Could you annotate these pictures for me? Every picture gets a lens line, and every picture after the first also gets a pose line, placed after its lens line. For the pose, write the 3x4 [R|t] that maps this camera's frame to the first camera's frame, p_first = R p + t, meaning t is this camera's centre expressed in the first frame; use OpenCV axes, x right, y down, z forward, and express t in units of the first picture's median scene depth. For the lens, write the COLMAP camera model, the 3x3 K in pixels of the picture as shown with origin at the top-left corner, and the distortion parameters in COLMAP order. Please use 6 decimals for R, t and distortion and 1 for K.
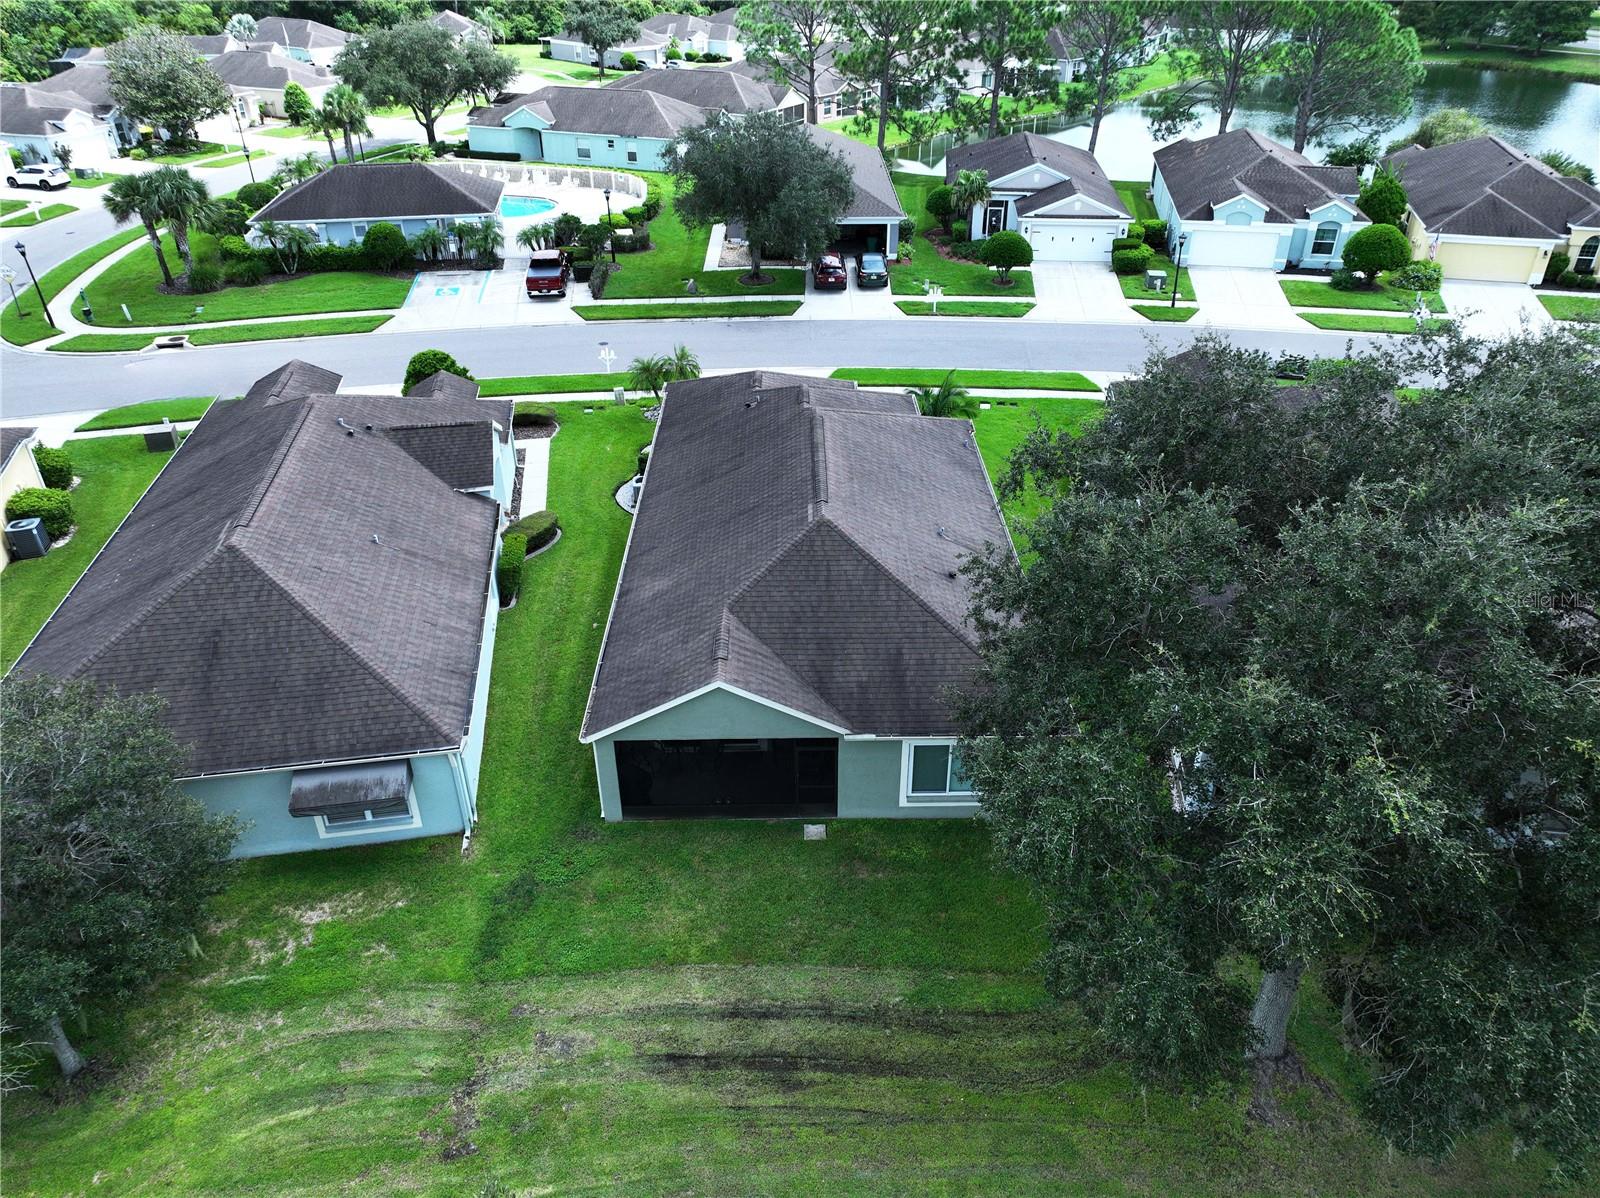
lens RADIAL K [[1129.8, 0, 810.1], [0, 1129.8, 598.2], [0, 0, 1]] dist [-0.006572, 0.025068]
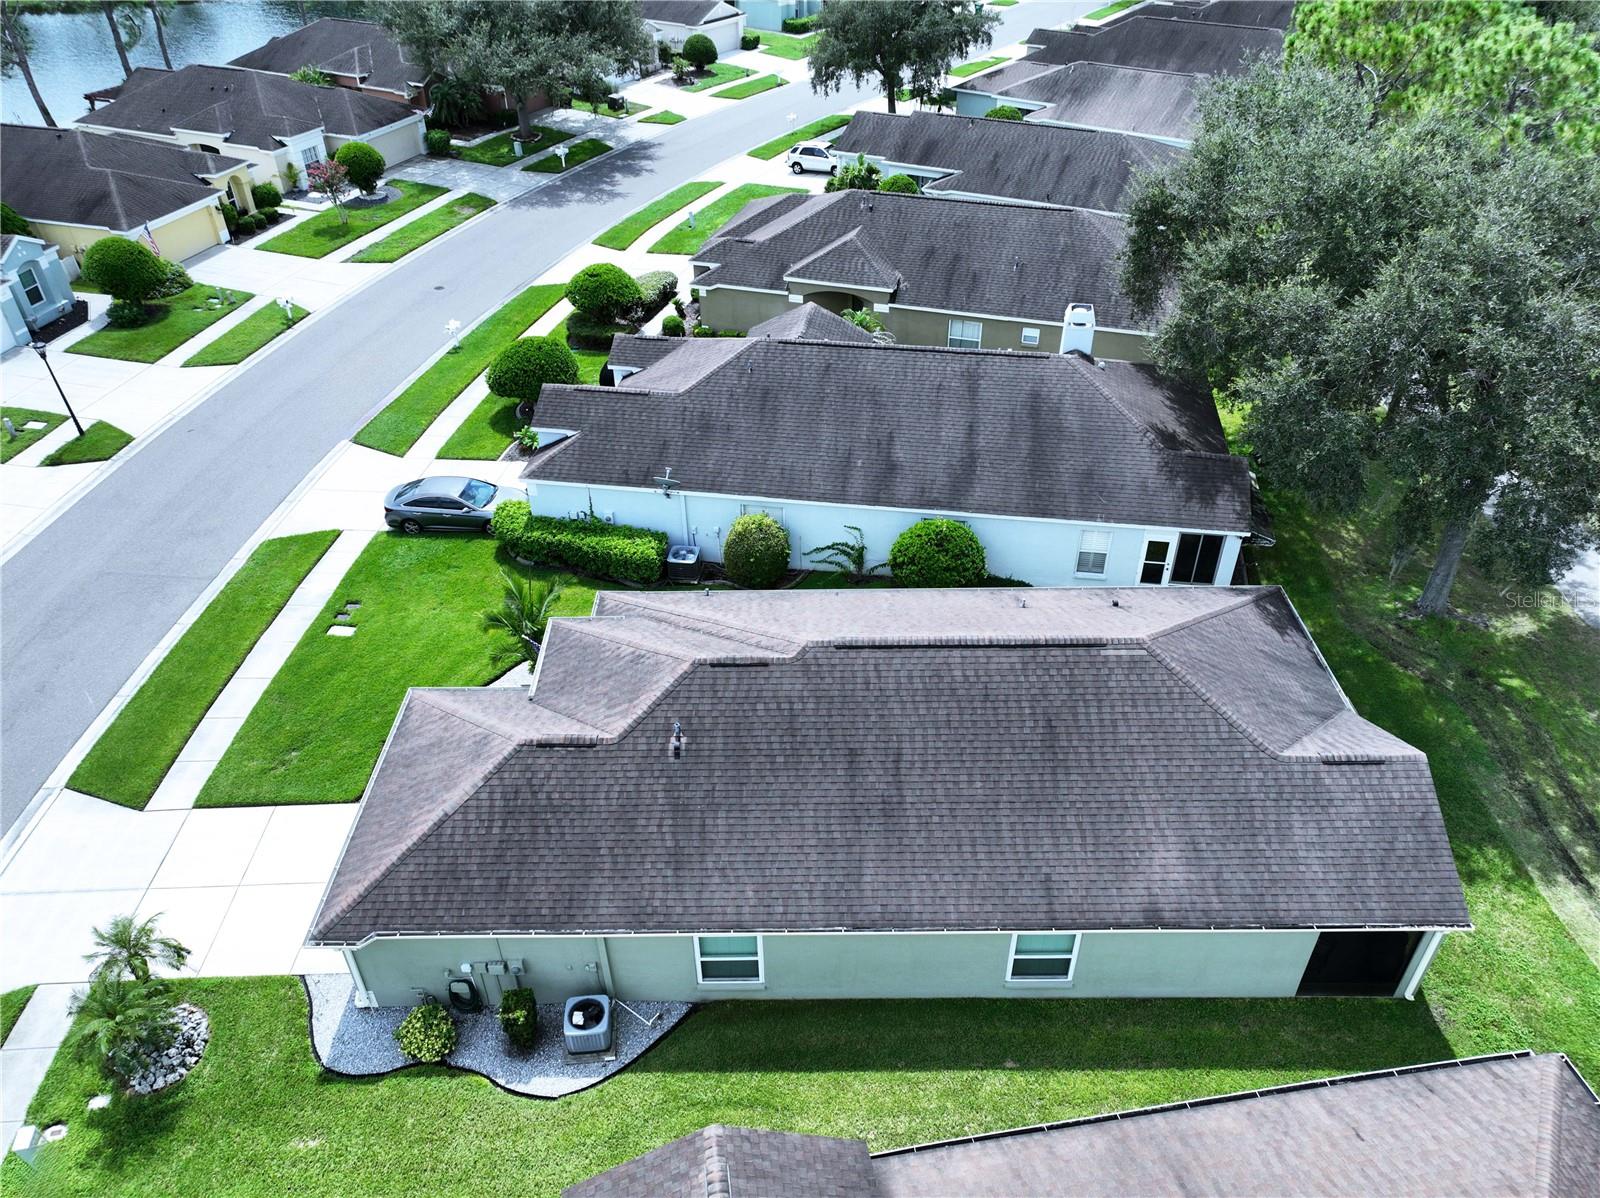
lens RADIAL K [[1129.8, 0, 804.4], [0, 1129.8, 596.3], [0, 0, 1]] dist [-0.006572, 0.025068]
pose [[0.016636, -0.594549, 0.803887, -0.307248], [0.527525, 0.688211, 0.498079, -0.304937], [-0.849376, 0.415785, 0.325089, 0.426803]]
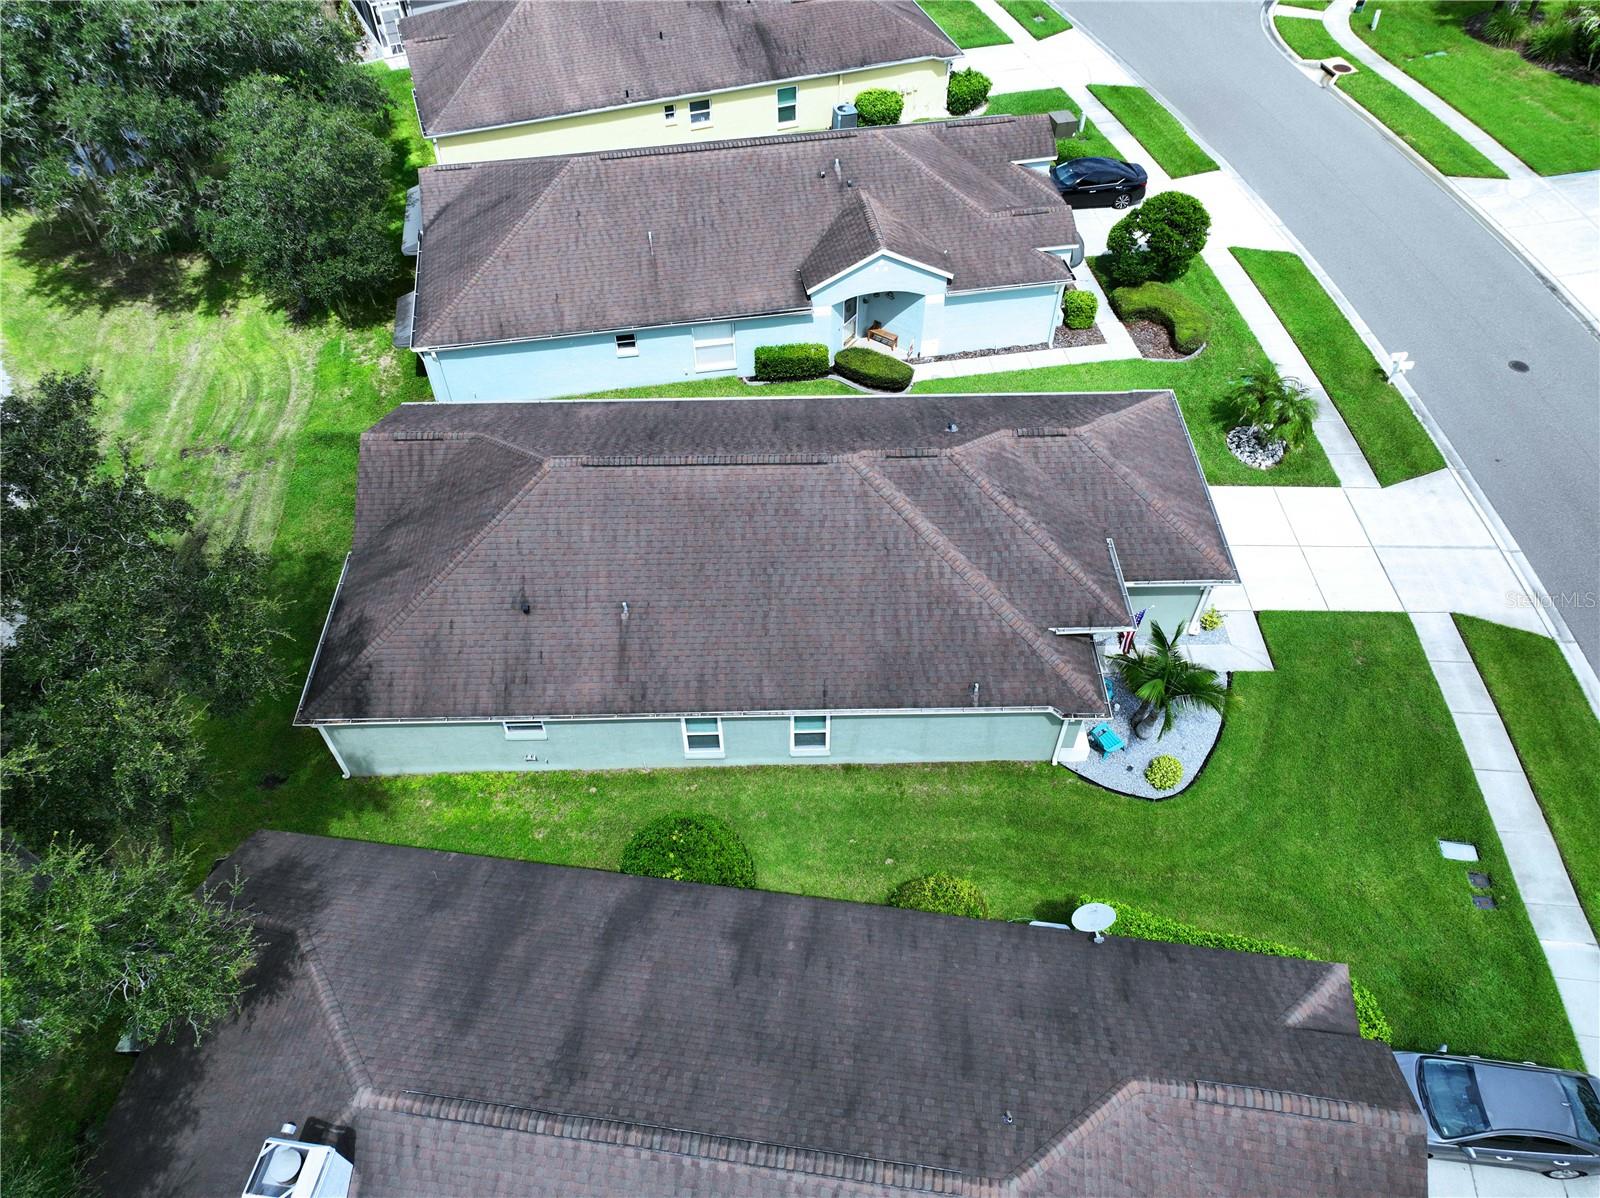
lens RADIAL K [[1129.8, 0, 803.3], [0, 1129.8, 606.3], [0, 0, 1]] dist [-0.006572, 0.025068]
pose [[0.000481, 0.766247, -0.642546, 0.331424], [-0.516470, 0.550406, 0.655982, -0.342489], [0.856305, 0.331540, 0.396009, 0.390372]]
